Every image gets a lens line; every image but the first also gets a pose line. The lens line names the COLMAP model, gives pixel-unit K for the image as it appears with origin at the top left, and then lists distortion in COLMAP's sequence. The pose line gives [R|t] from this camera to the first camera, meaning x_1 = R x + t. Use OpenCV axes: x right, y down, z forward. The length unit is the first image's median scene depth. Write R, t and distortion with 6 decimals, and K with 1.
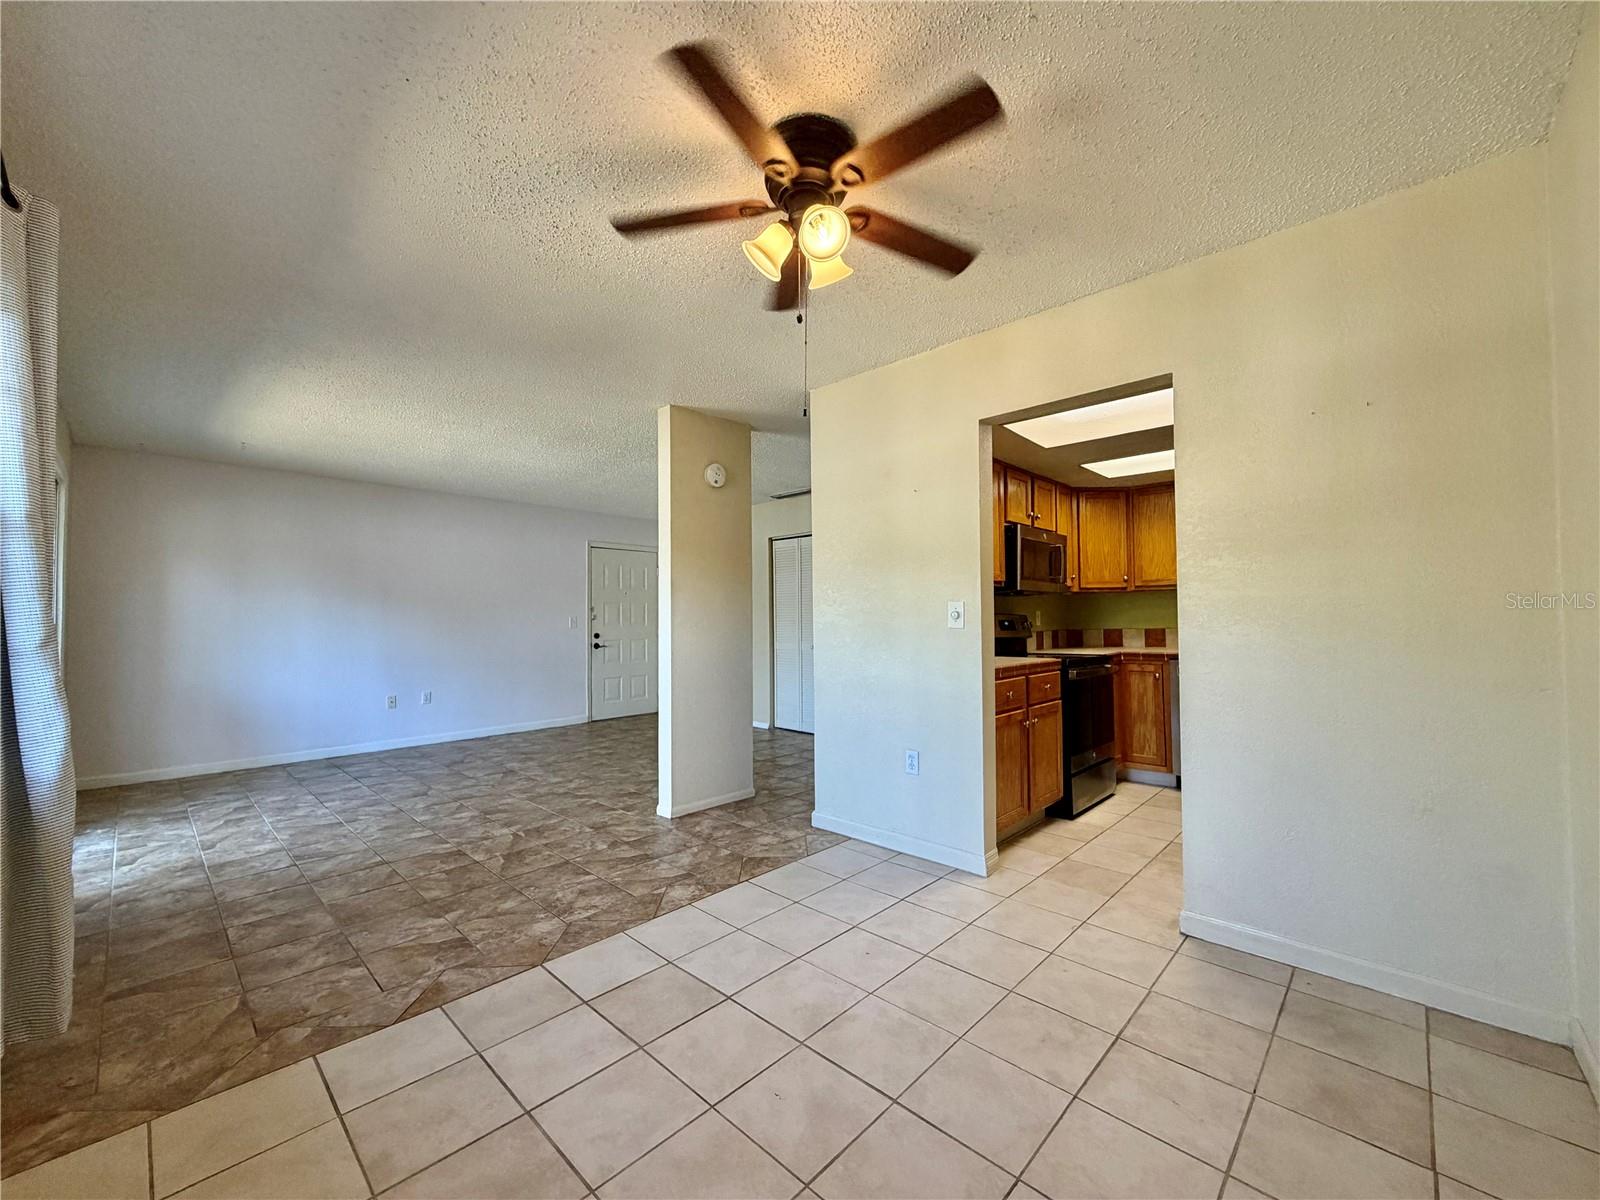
lens RADIAL K [[635.1, 0, 796.0], [0, 635.1, 600.9], [0, 0, 1]] dist [-0.000214, -0.000104]
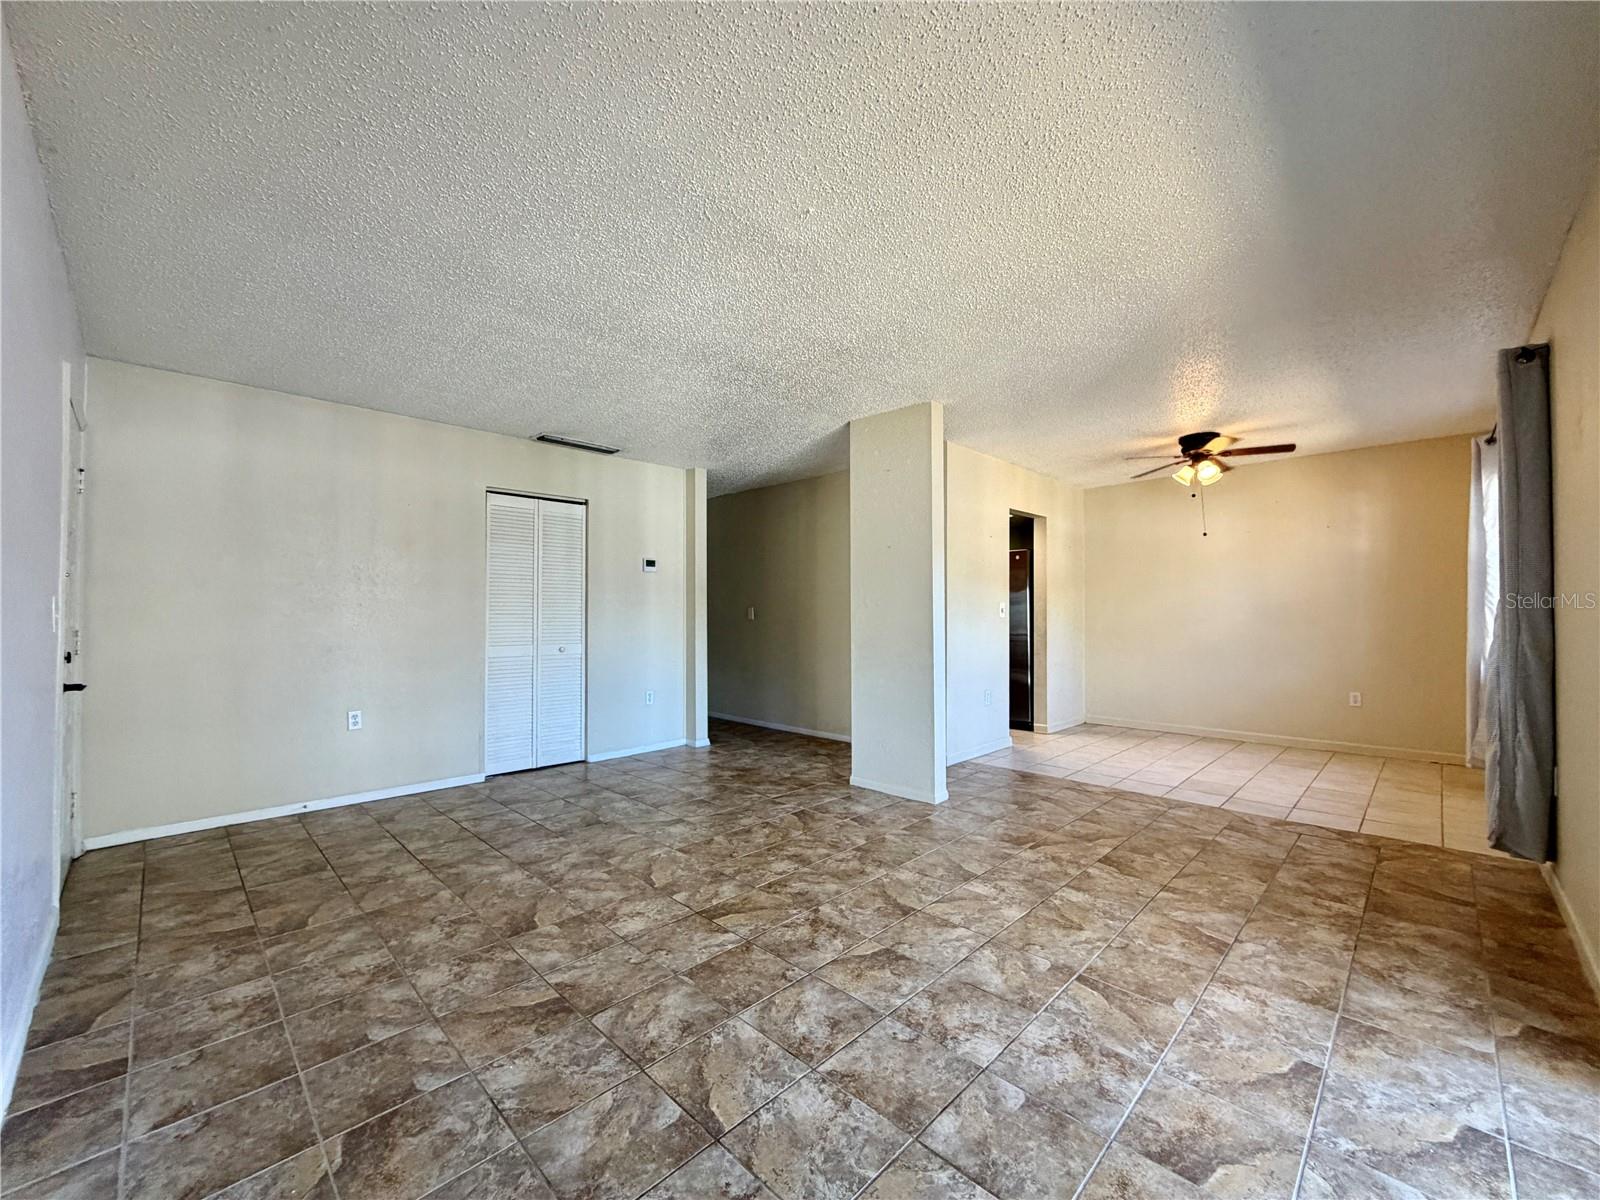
lens RADIAL K [[635.1, 0, 795.2], [0, 635.1, 606.9], [0, 0, 1]] dist [-0.000214, -0.000104]
pose [[0.029196, 0.019414, 0.999385, -1.552284], [-0.025989, 0.999488, -0.018657, 0.060160], [-0.999236, -0.025428, 0.029685, 1.506506]]
